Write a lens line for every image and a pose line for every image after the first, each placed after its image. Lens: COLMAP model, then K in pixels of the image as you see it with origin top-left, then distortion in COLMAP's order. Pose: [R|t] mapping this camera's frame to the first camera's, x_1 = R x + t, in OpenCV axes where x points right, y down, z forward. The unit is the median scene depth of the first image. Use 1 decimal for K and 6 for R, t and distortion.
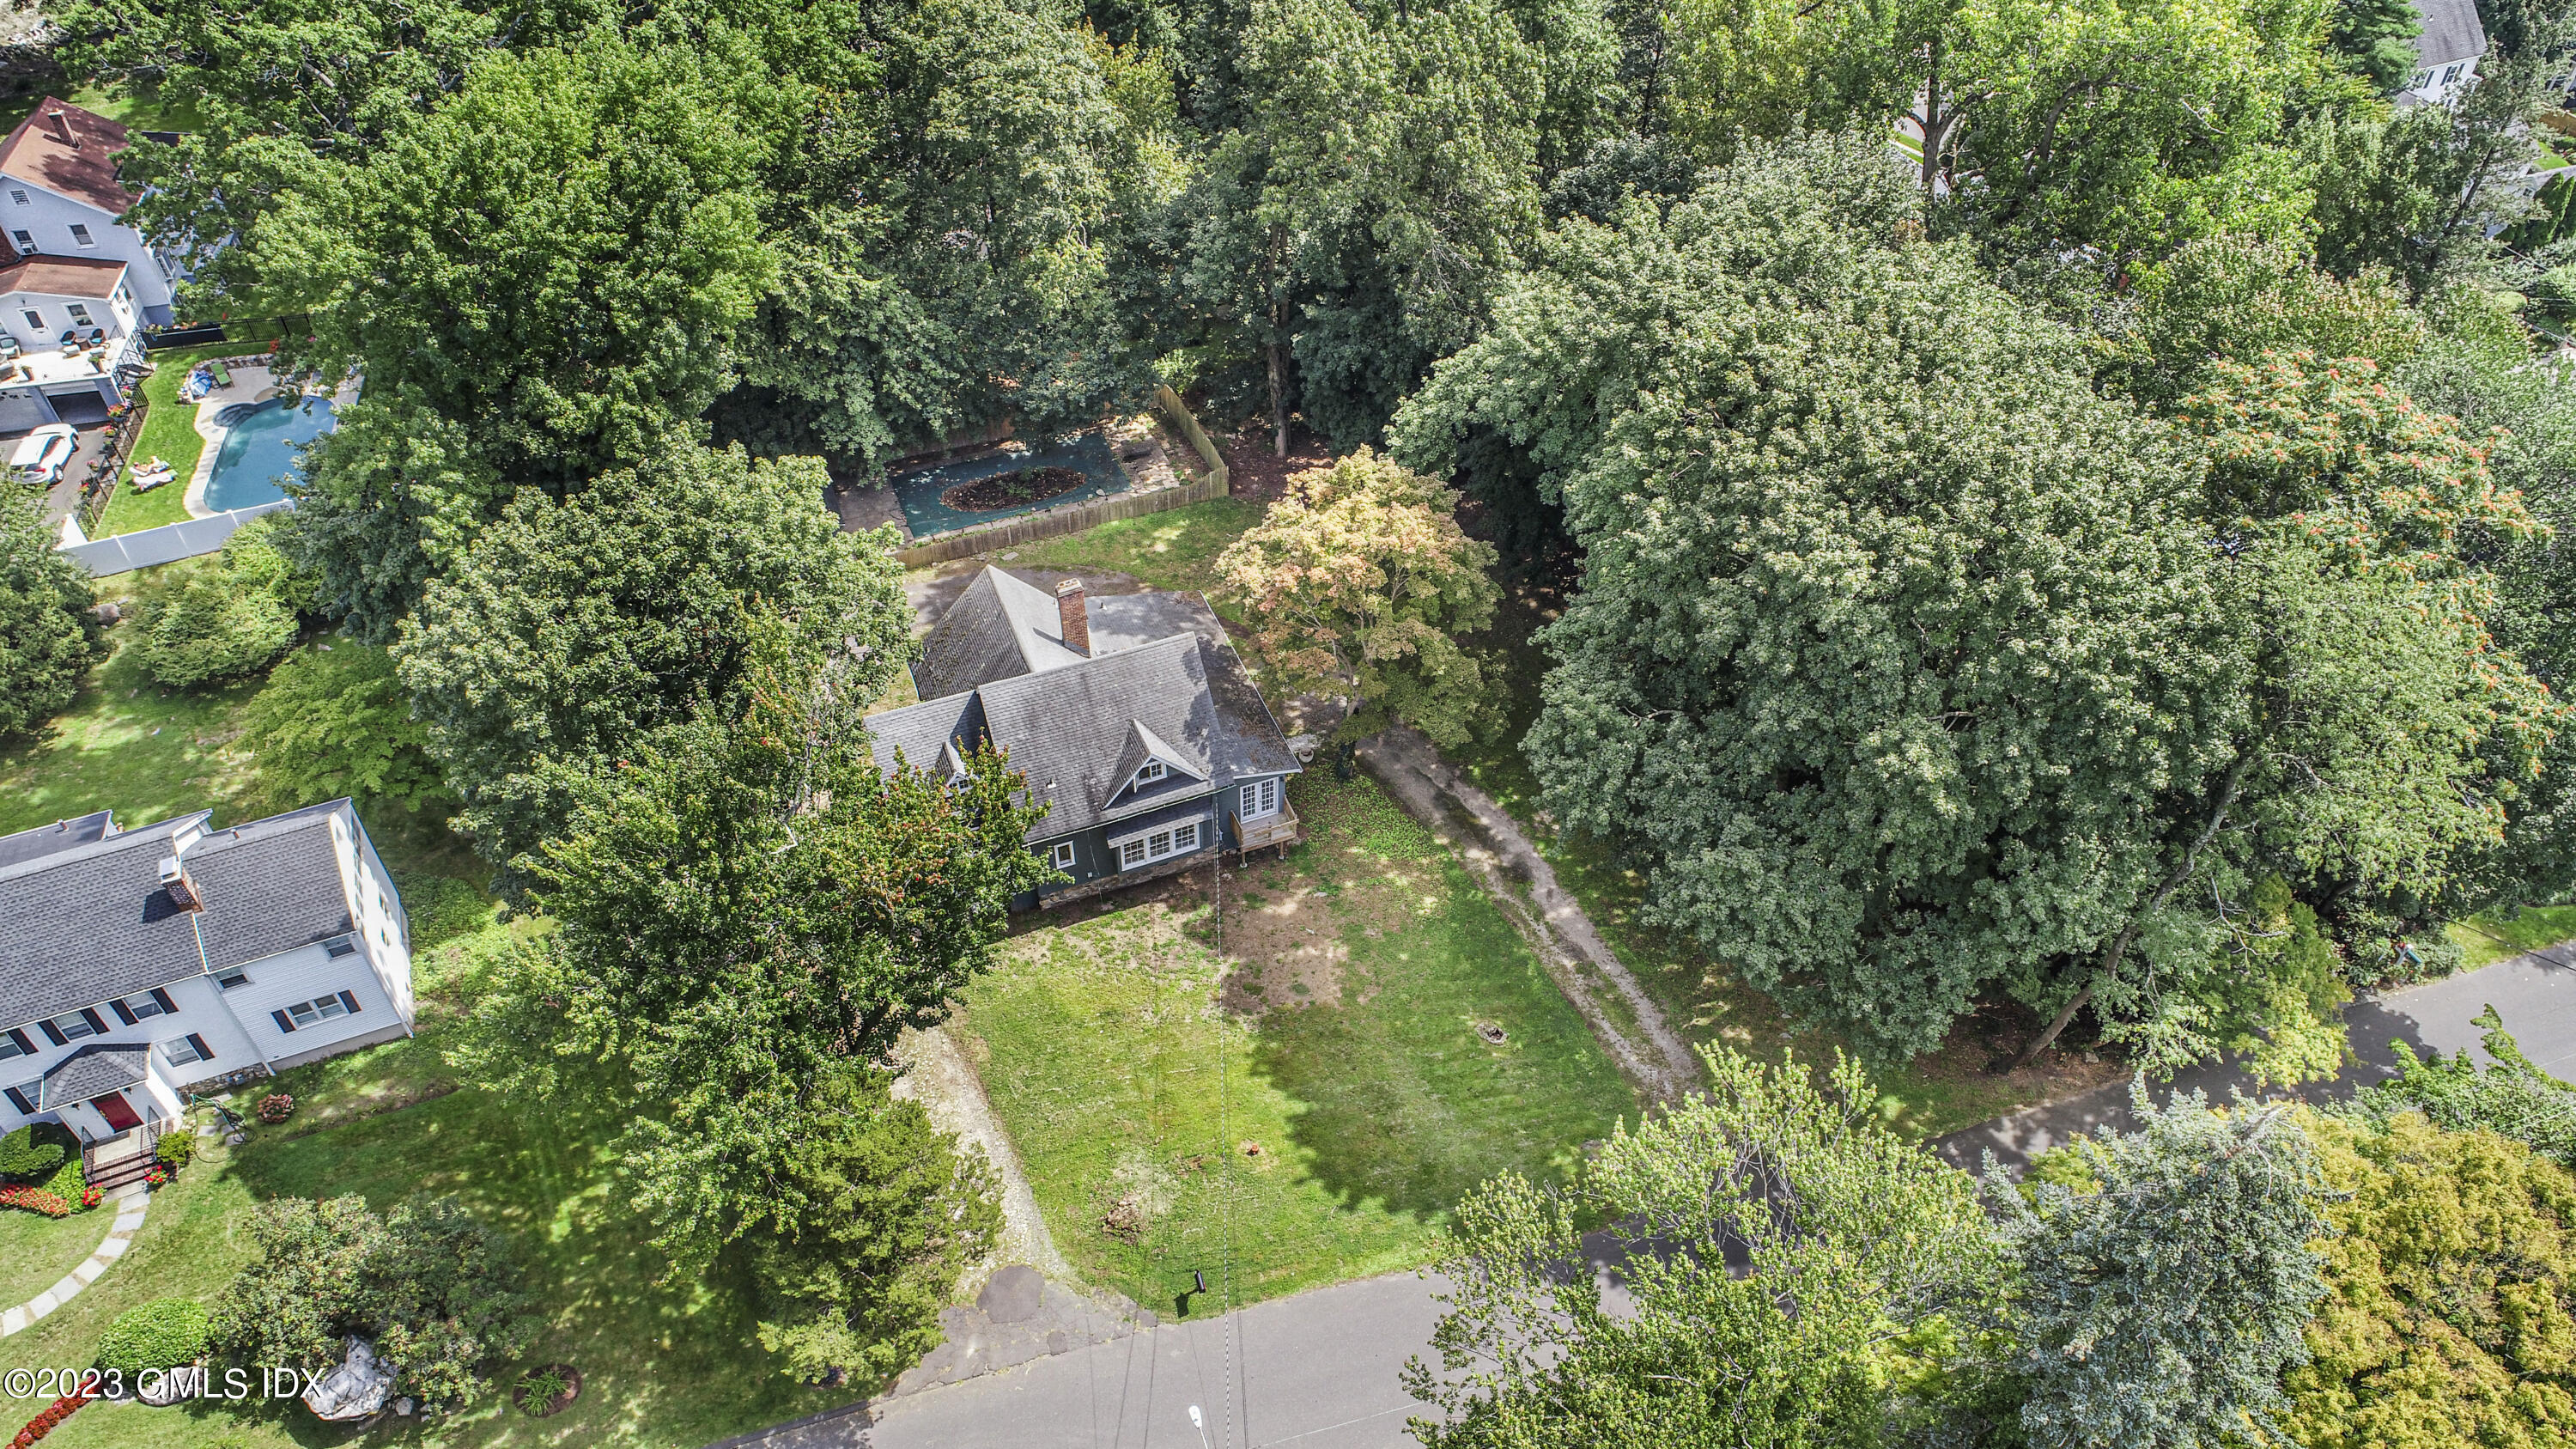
lens RADIAL K [[1782.3, 0, 1288.0], [0, 1782.3, 724.5], [0, 0, 1]] dist [0.005545, 0.001262]
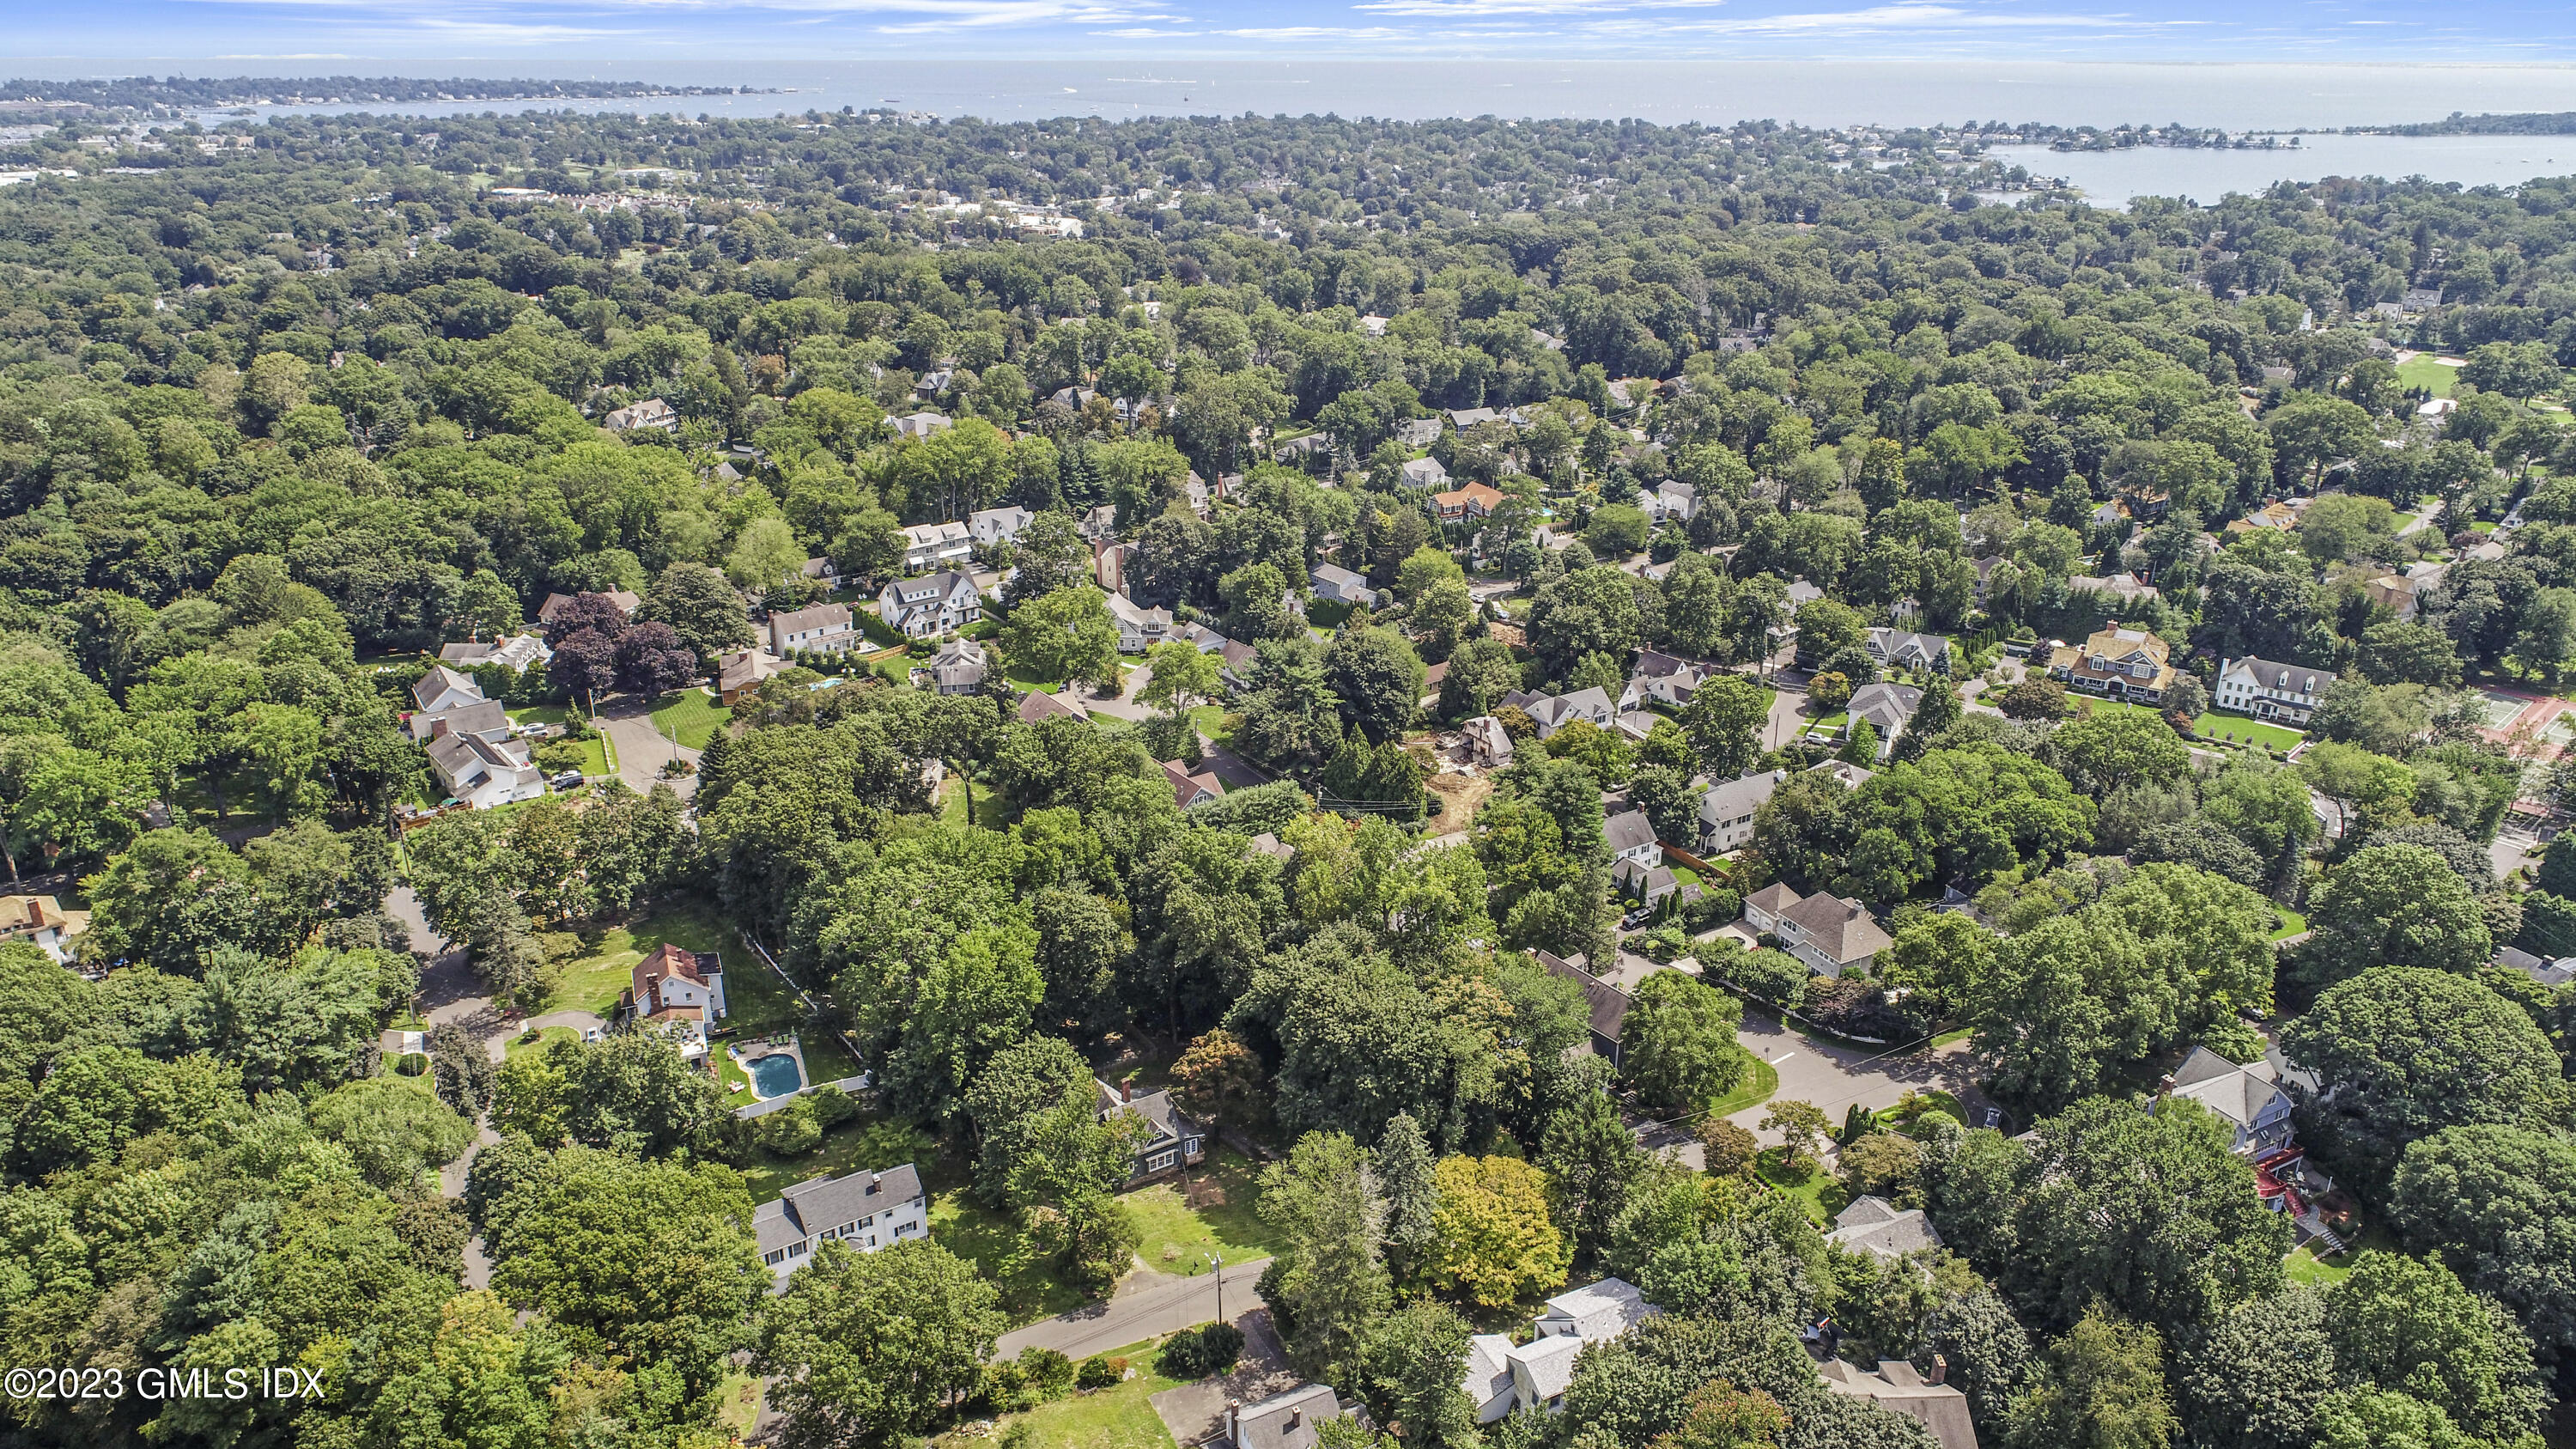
lens RADIAL K [[1782.3, 0, 1288.0], [0, 1782.3, 724.5], [0, 0, 1]] dist [0.005545, 0.001262]
pose [[0.987954, -0.059115, 0.143009, -0.252718], [0.106727, 0.929481, -0.353092, 0.480872], [-0.112051, 0.364102, 0.924594, -2.158118]]
